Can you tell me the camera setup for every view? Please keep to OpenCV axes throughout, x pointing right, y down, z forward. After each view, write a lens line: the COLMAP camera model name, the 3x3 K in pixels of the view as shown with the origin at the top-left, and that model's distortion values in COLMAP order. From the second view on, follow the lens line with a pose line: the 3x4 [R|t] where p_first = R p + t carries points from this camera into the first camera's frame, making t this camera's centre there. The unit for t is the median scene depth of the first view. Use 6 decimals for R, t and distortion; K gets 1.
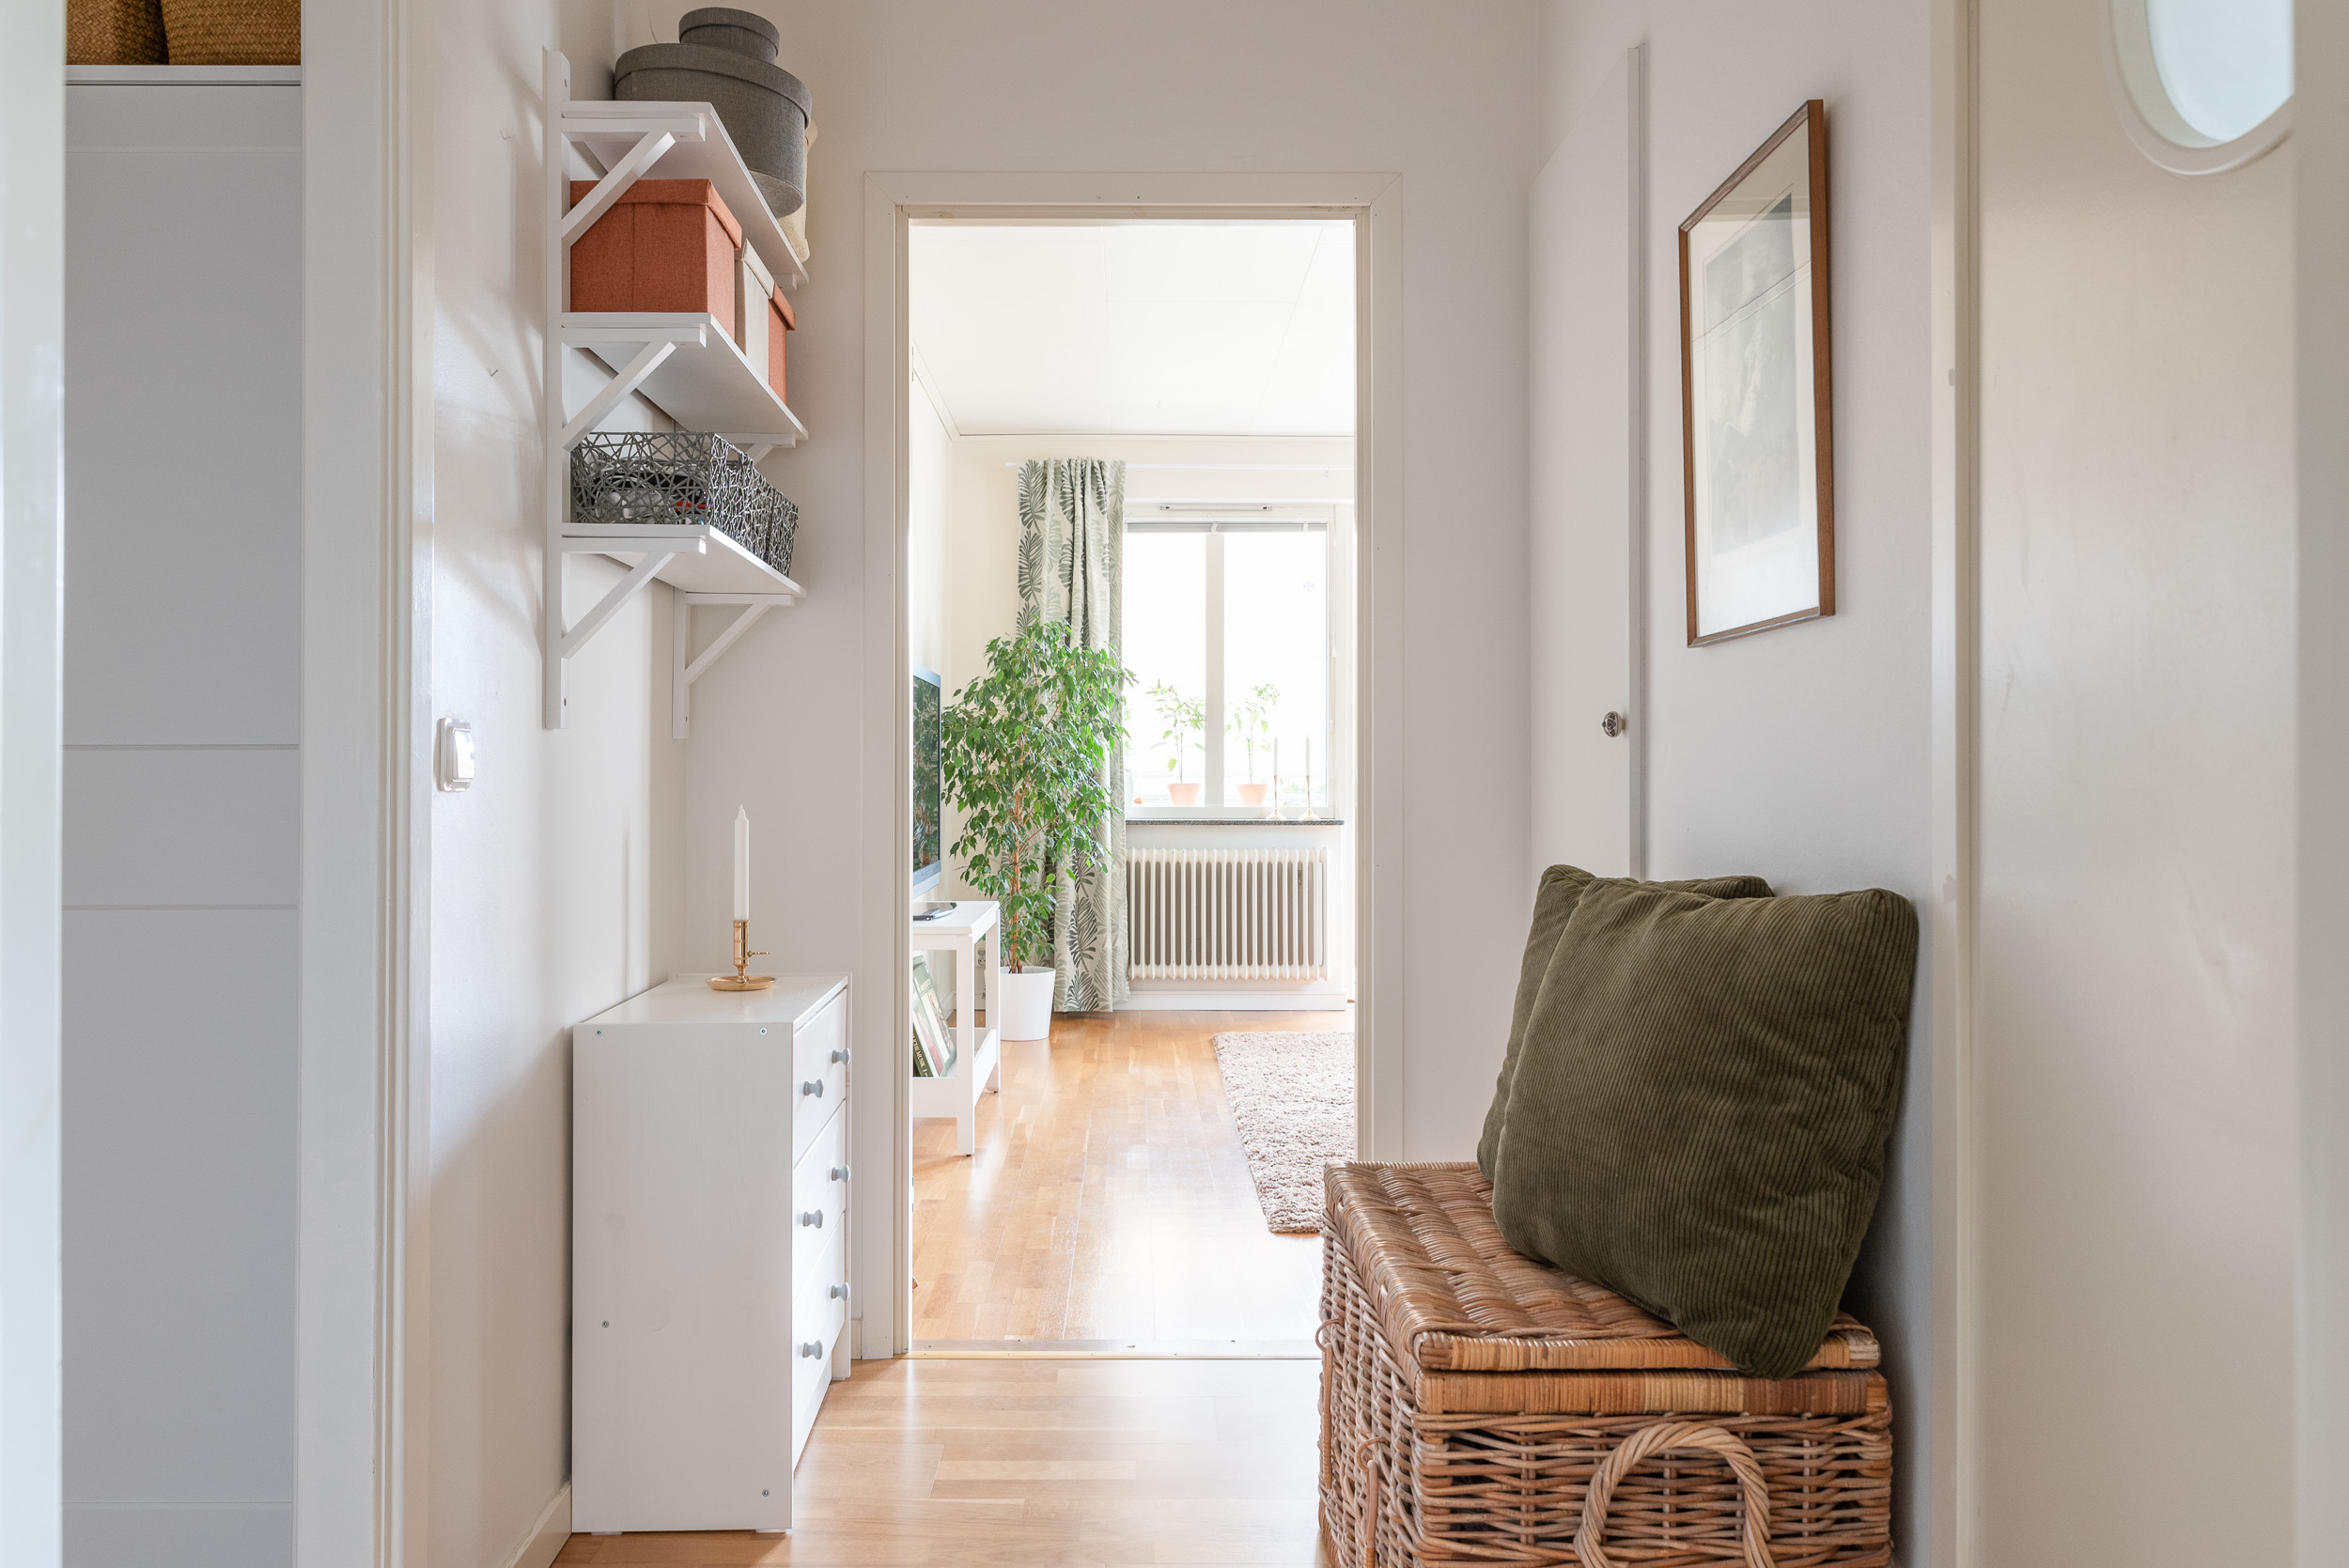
lens RADIAL K [[1756.2, 0, 1144.5], [0, 1756.2, 743.6], [0, 0, 1]] dist [-0.028297, 0.010947]
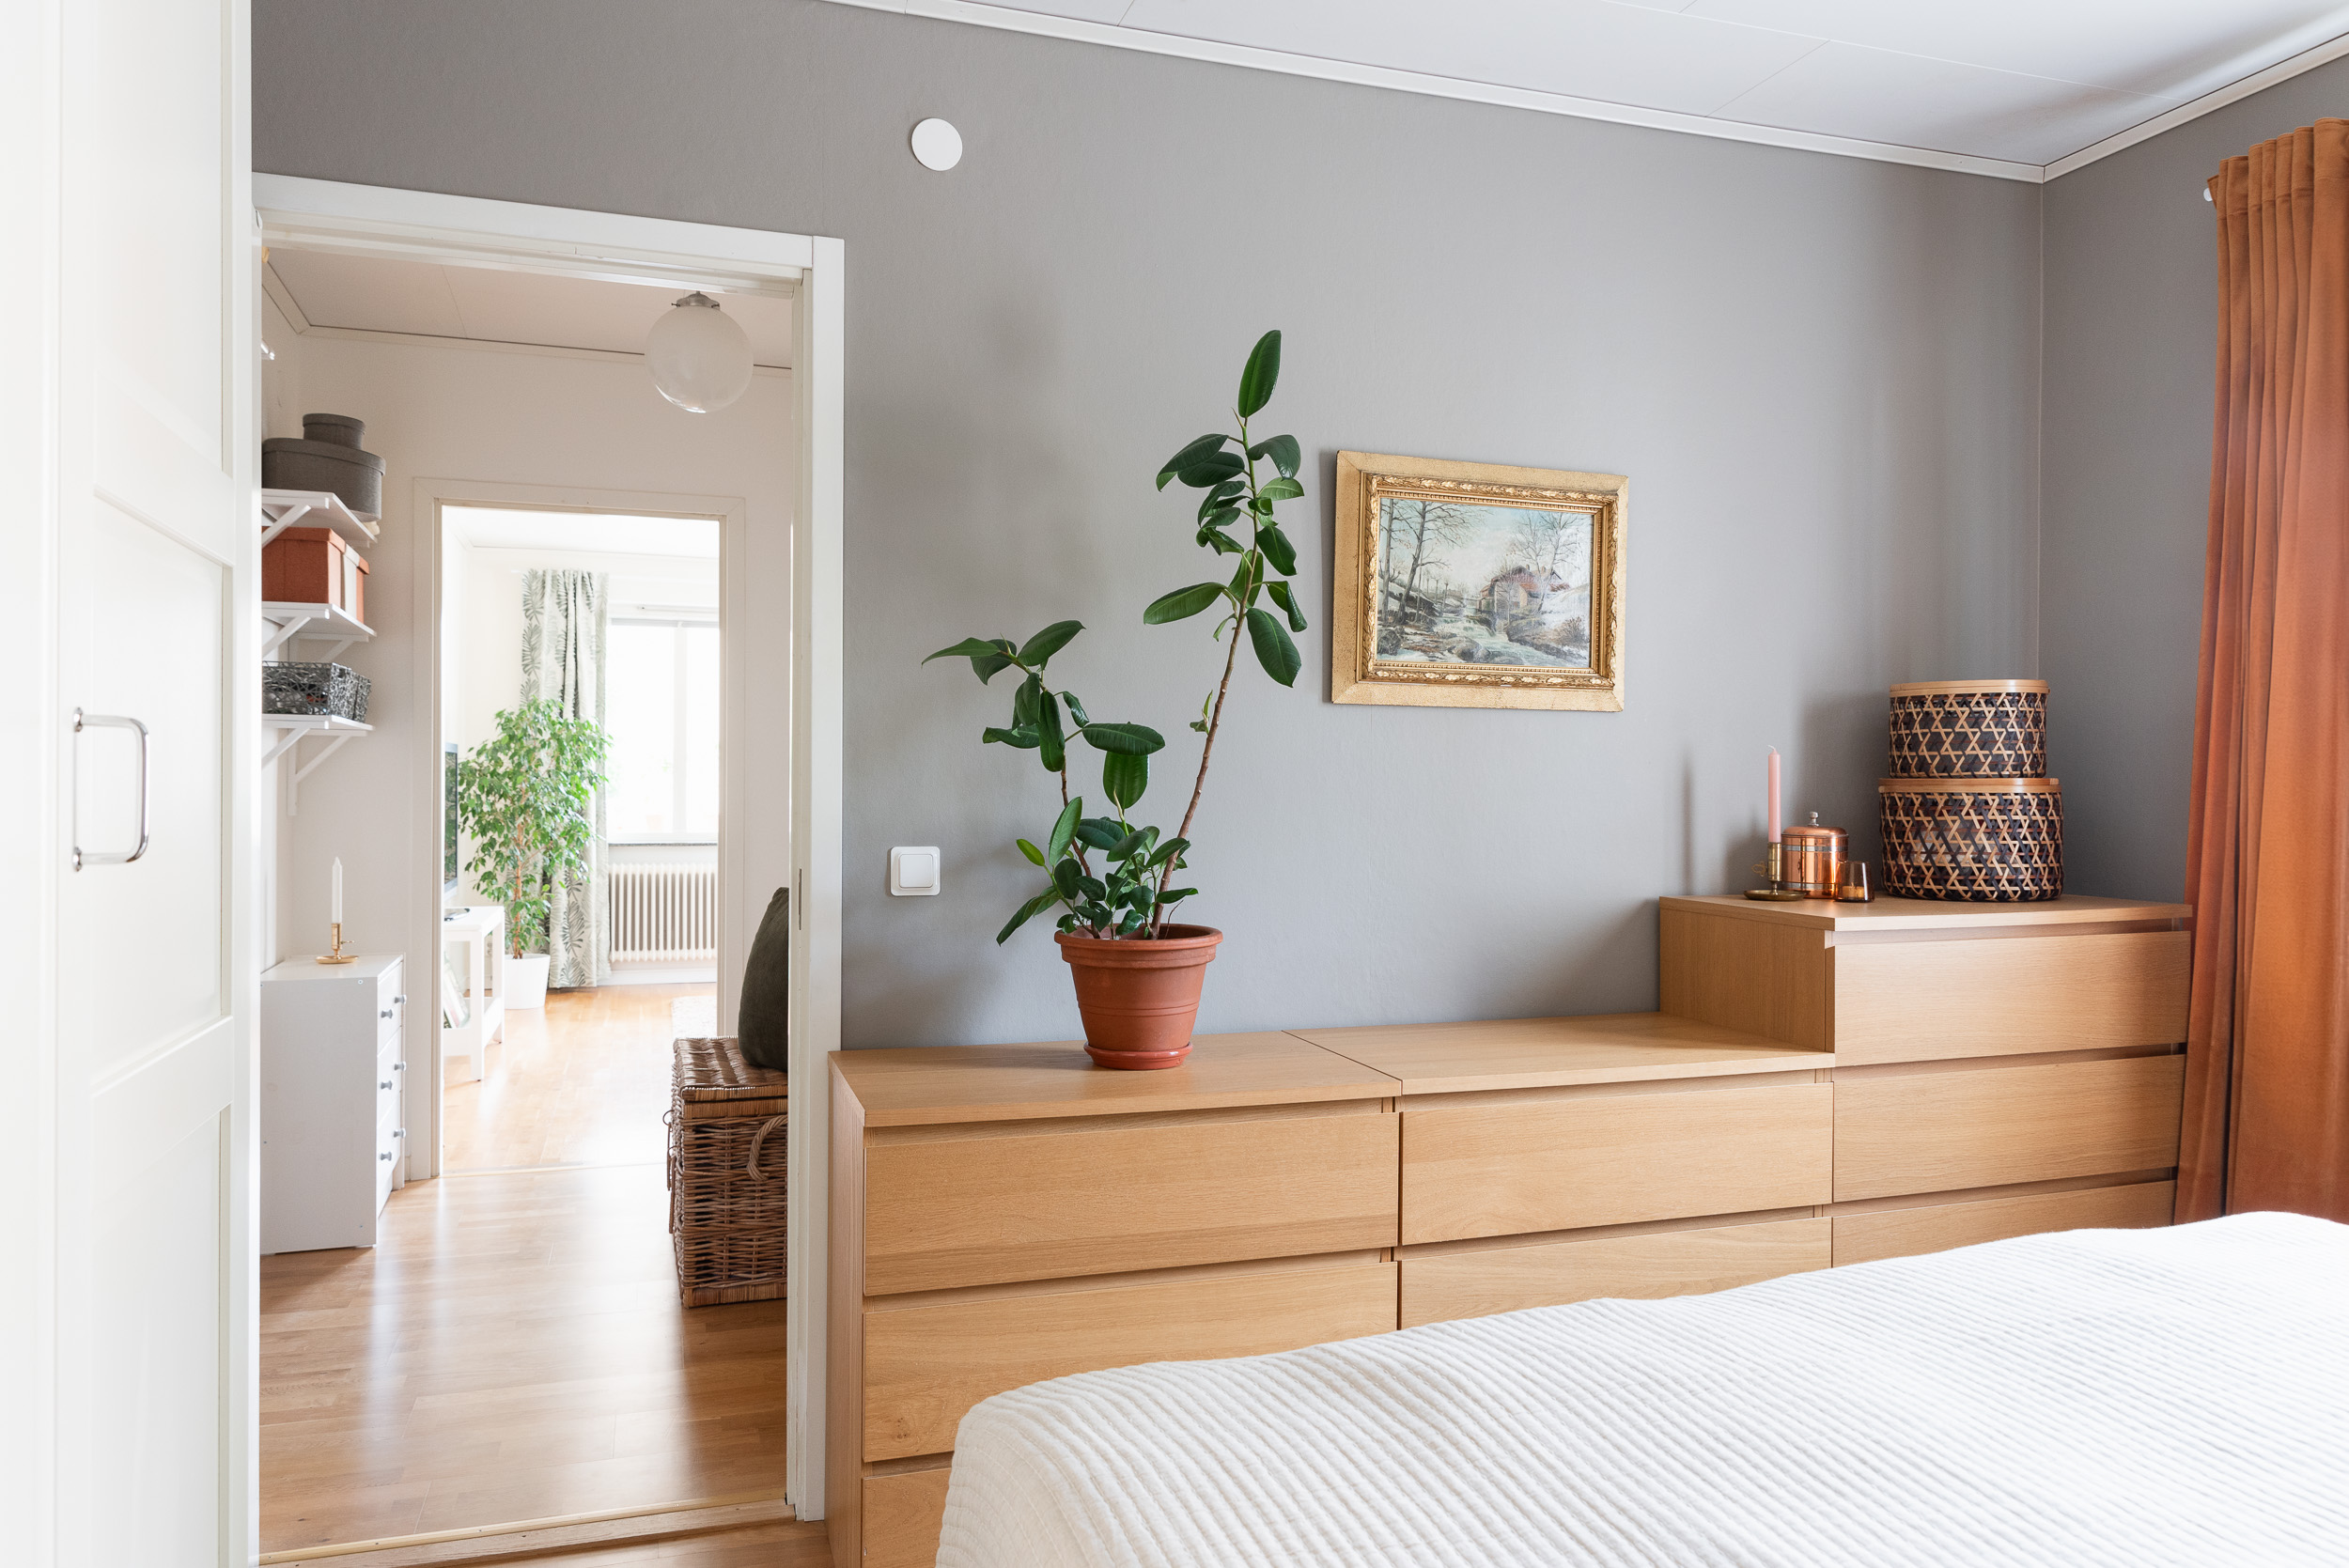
lens RADIAL K [[1619.6, 0, 1176.5], [0, 1619.6, 786.9], [0, 0, 1]] dist [0.022000, -0.001102]
pose [[0.953705, 0.004919, 0.300703, 0.032678], [-0.011892, 0.999701, 0.021363, -0.033456], [-0.300508, -0.023950, 0.953479, -0.334373]]
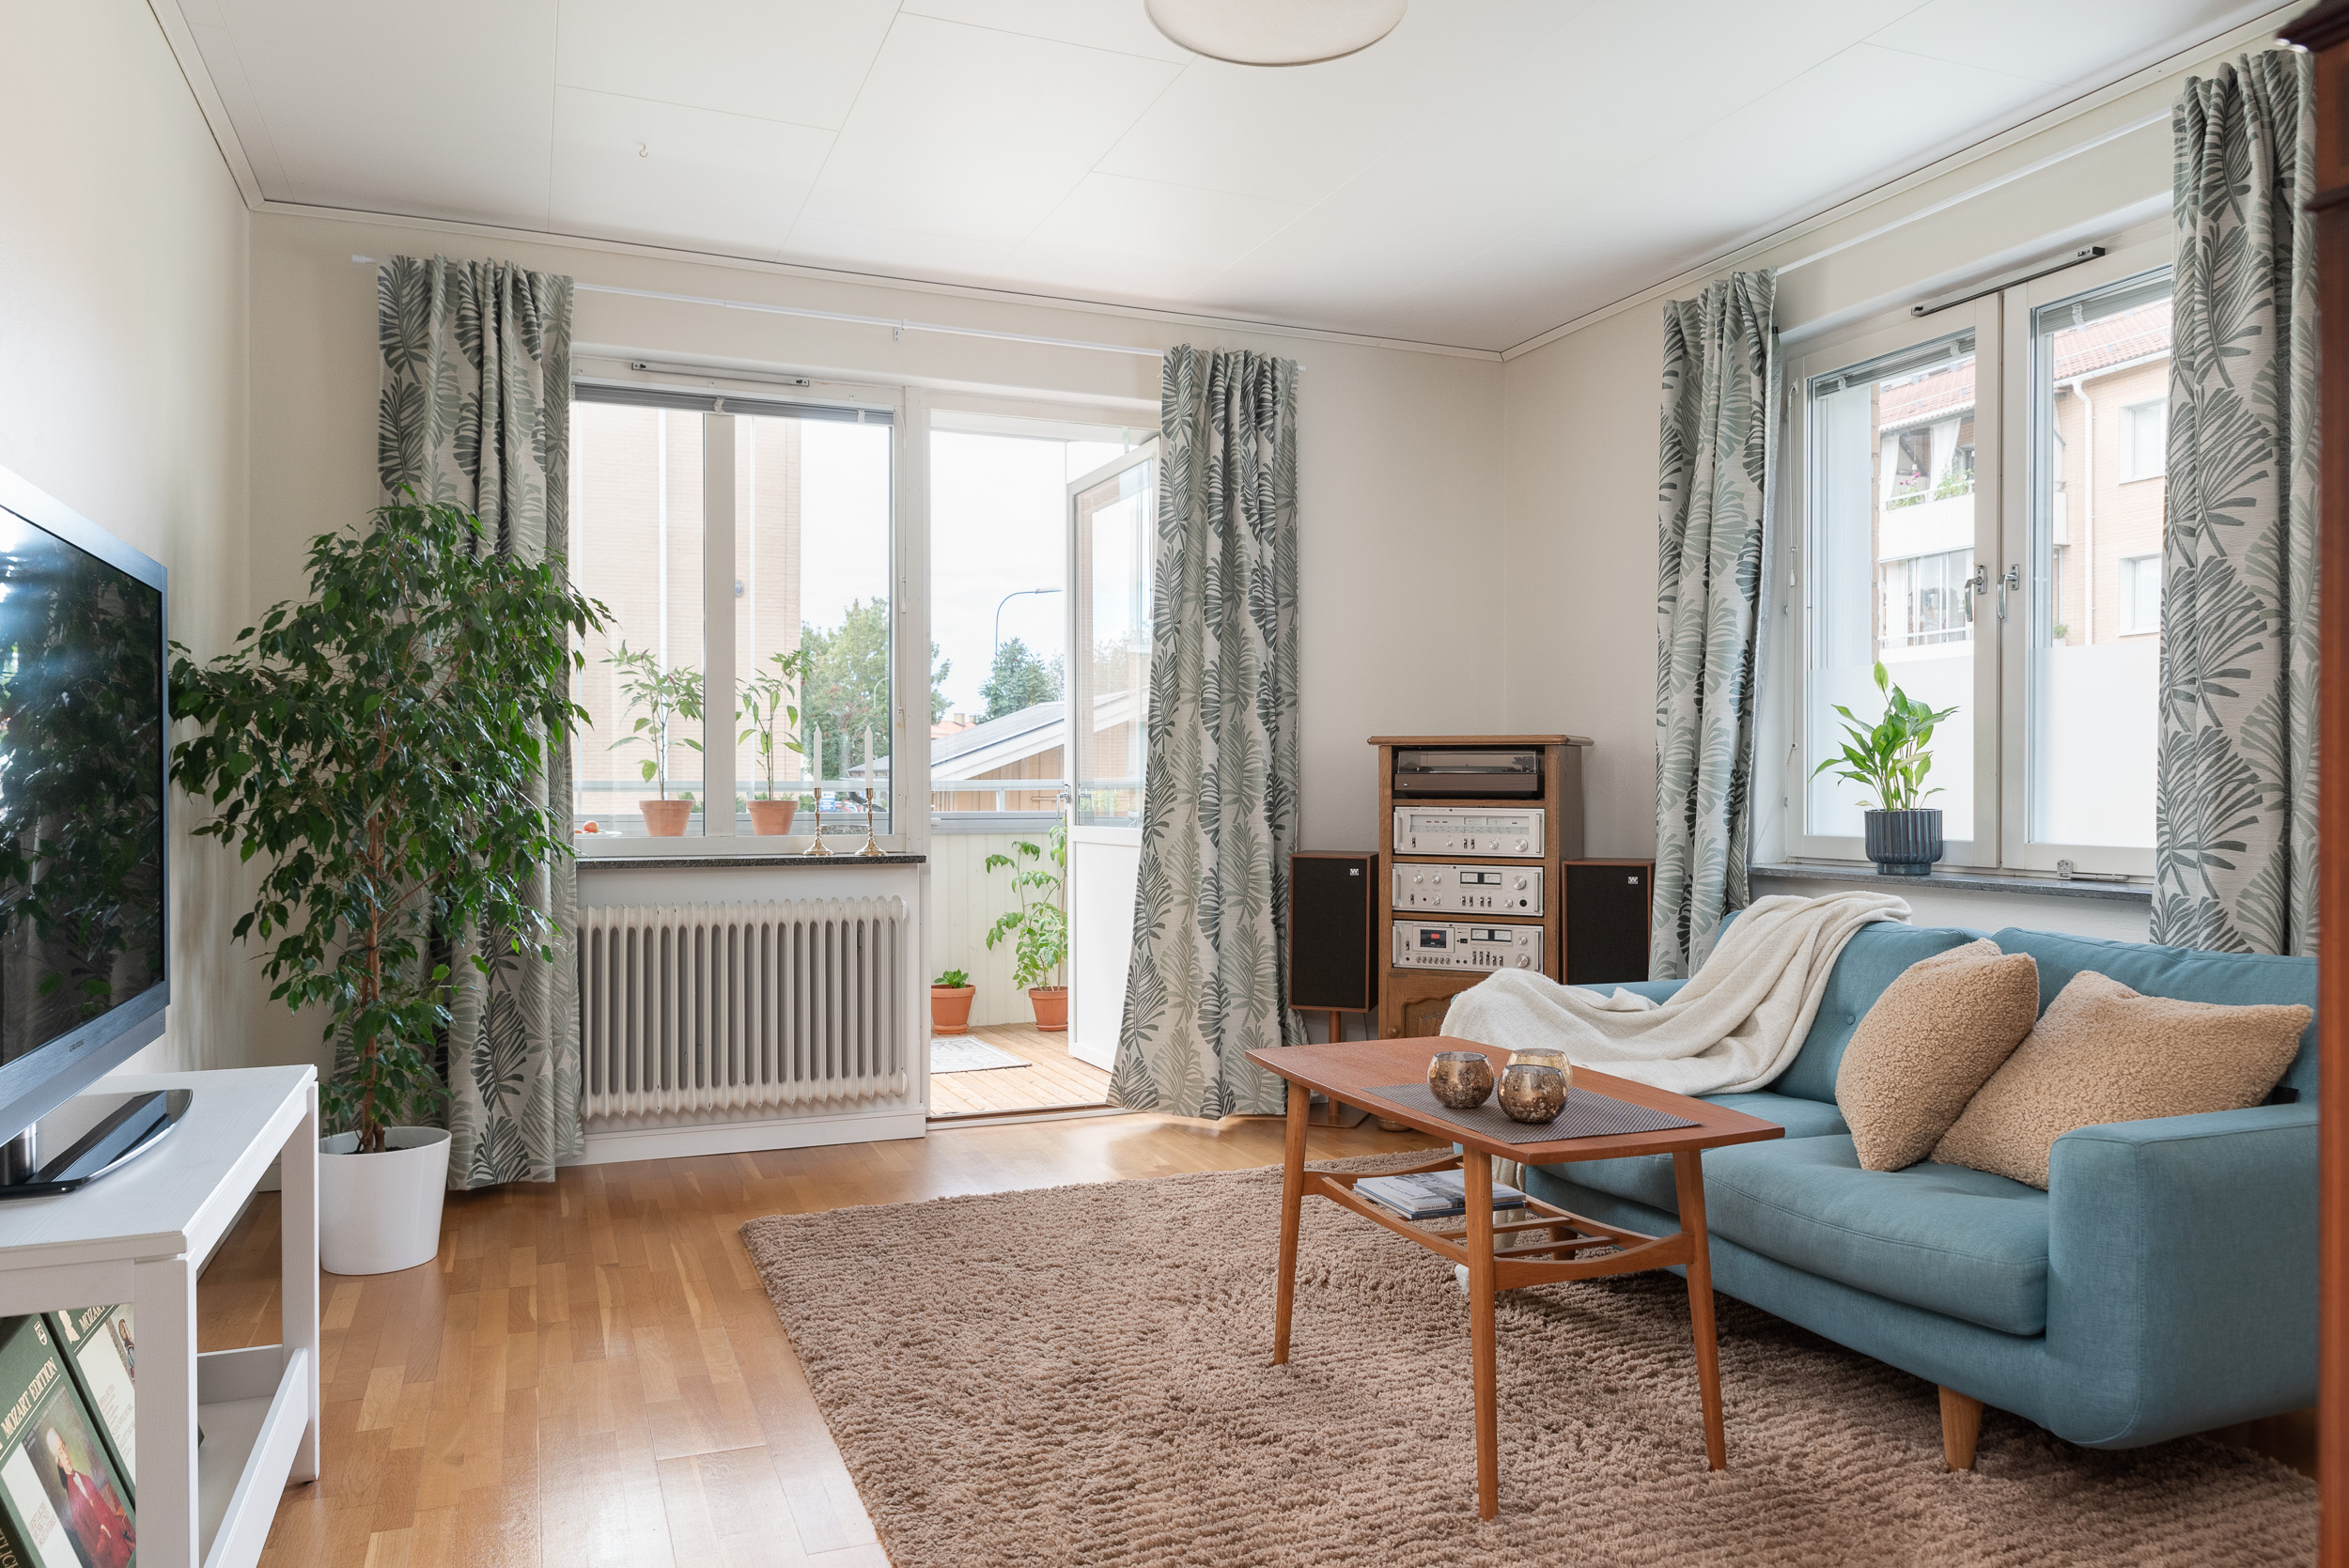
lens RADIAL K [[1514.6, 0, 1150.1], [0, 1514.6, 782.8], [0, 0, 1]] dist [0.005710, -0.003739]
pose [[0.927759, -0.002279, 0.373172, -0.024146], [-0.003323, 0.999891, 0.014369, 0.008492], [-0.373164, -0.014571, 0.927651, 0.471966]]
